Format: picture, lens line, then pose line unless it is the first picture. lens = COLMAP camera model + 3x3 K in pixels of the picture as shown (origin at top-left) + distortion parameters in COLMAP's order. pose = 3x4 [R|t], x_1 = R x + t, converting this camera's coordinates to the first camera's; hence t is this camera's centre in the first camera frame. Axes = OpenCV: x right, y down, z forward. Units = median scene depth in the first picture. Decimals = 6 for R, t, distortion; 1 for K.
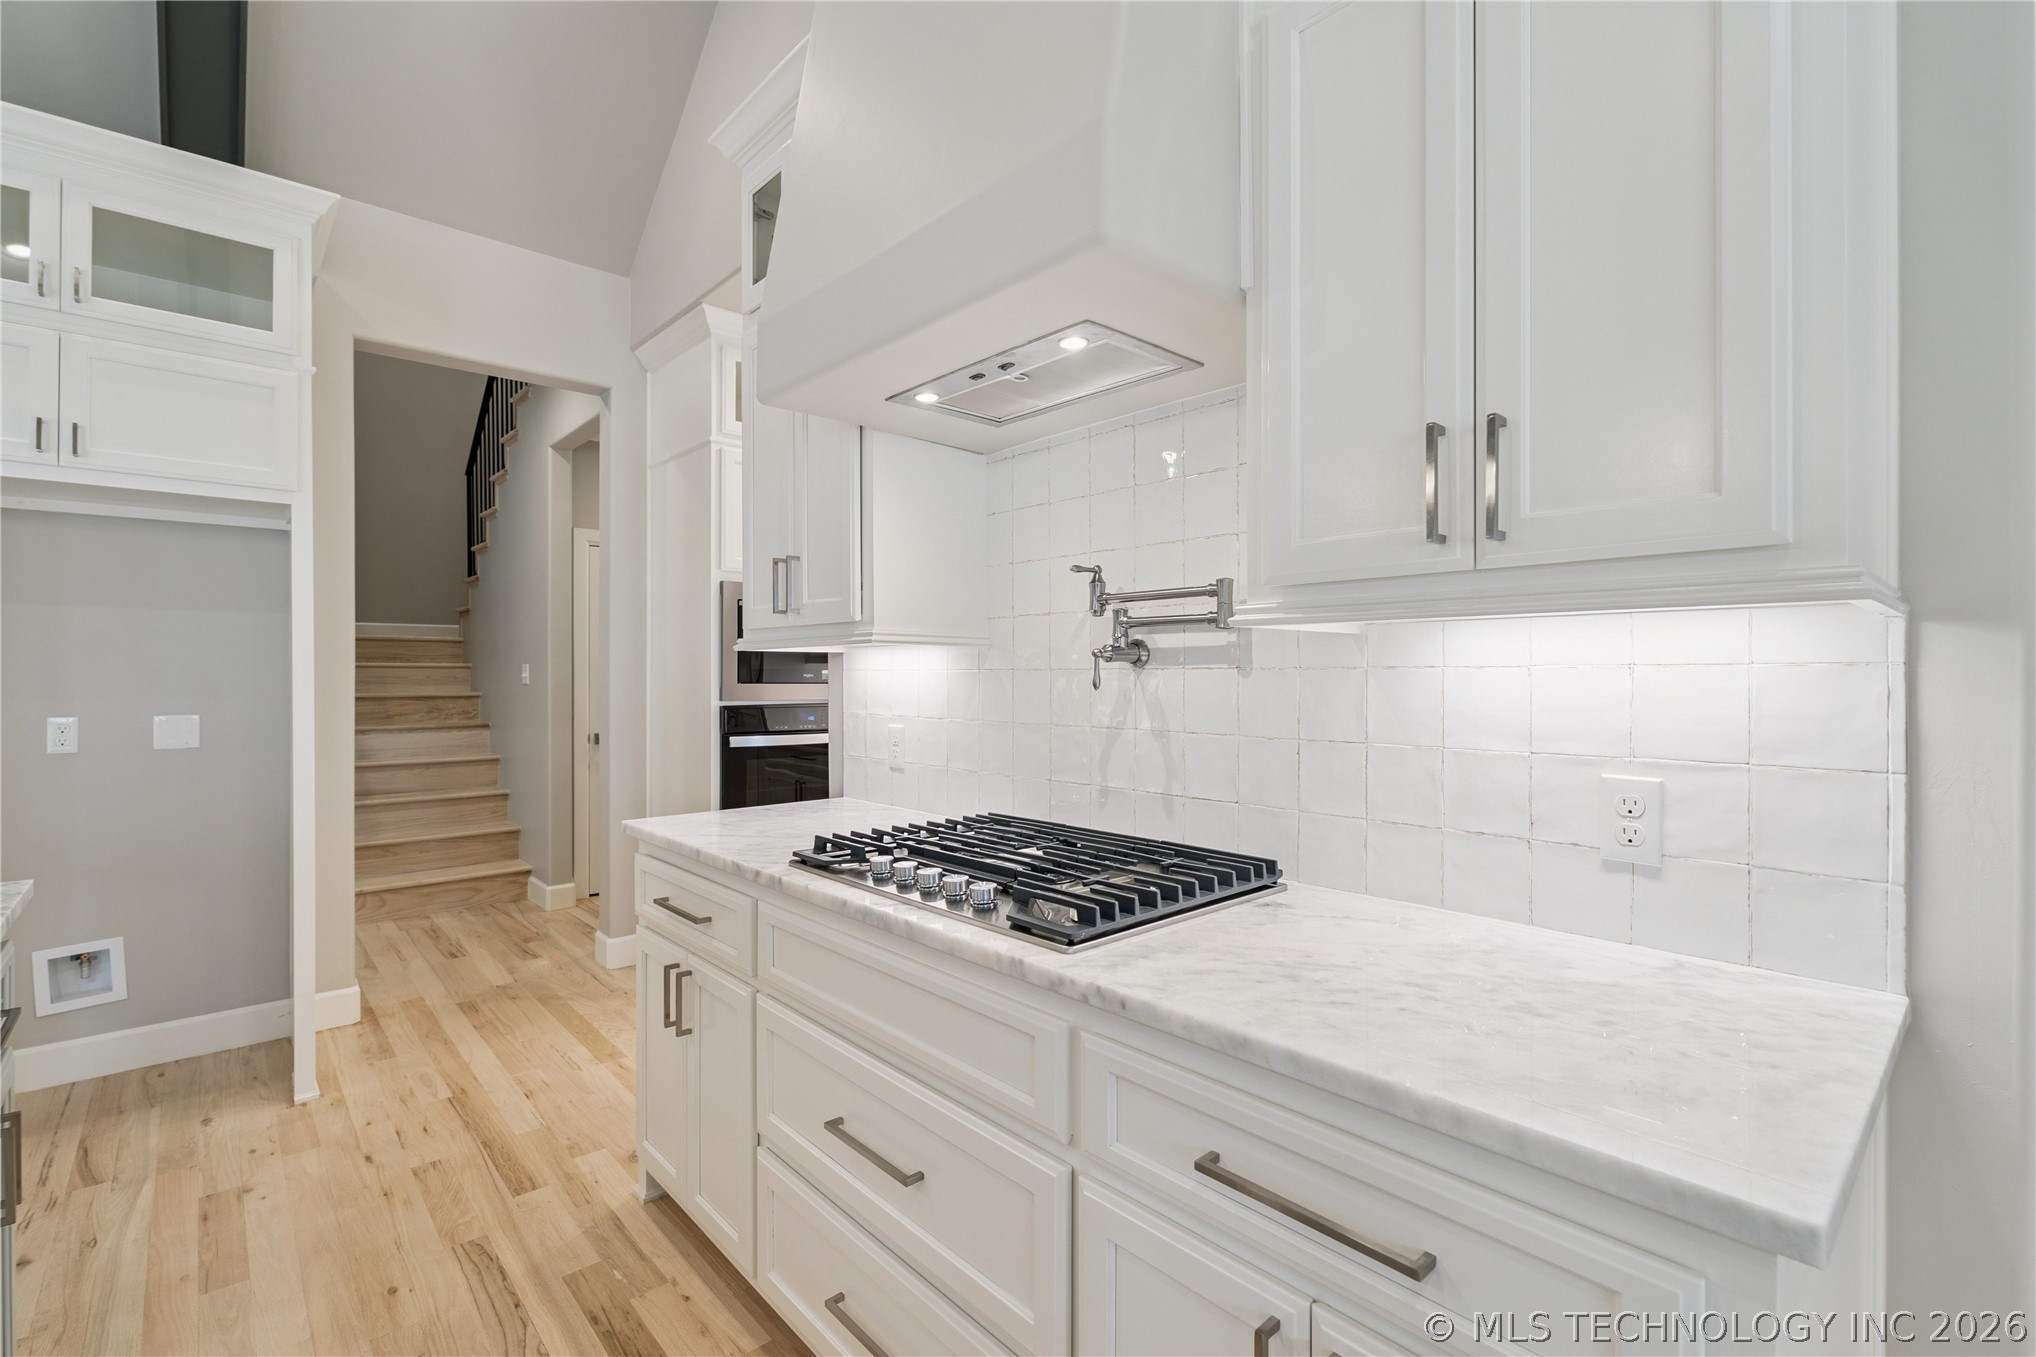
lens RADIAL K [[928.1, 0, 994.3], [0, 928.1, 675.2], [0, 0, 1]] dist [0.005822, -0.000653]
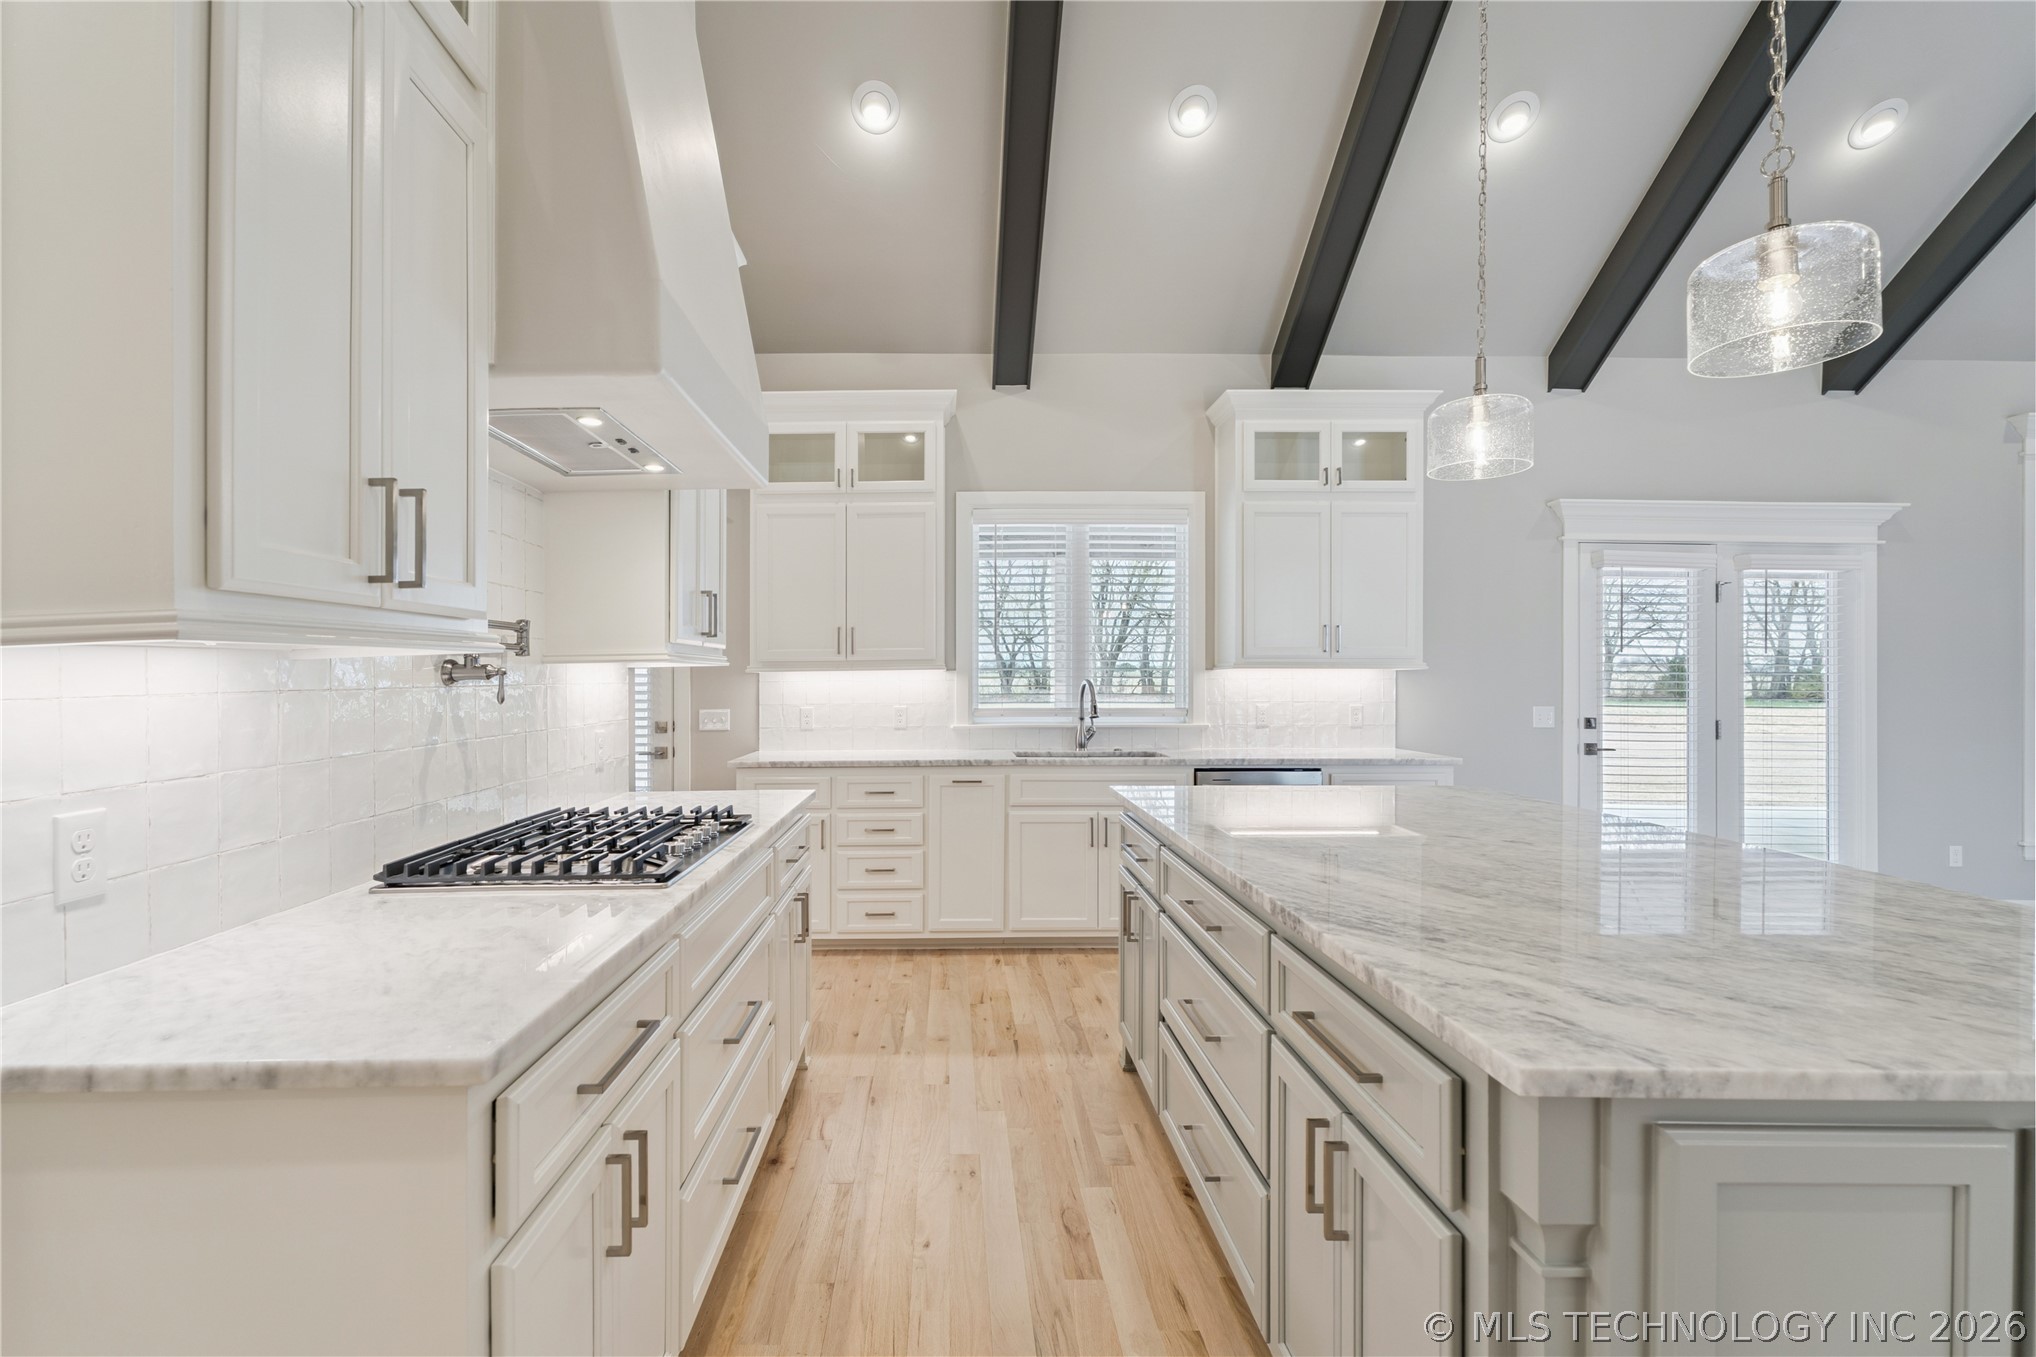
lens RADIAL K [[928.1, 0, 938.0], [0, 928.1, 691.5], [0, 0, 1]] dist [0.005822, -0.000653]
pose [[-0.740566, -0.010071, 0.671909, -1.014041], [0.004653, 0.999787, 0.020114, -0.019455], [-0.671968, 0.018022, -0.740361, 1.427658]]
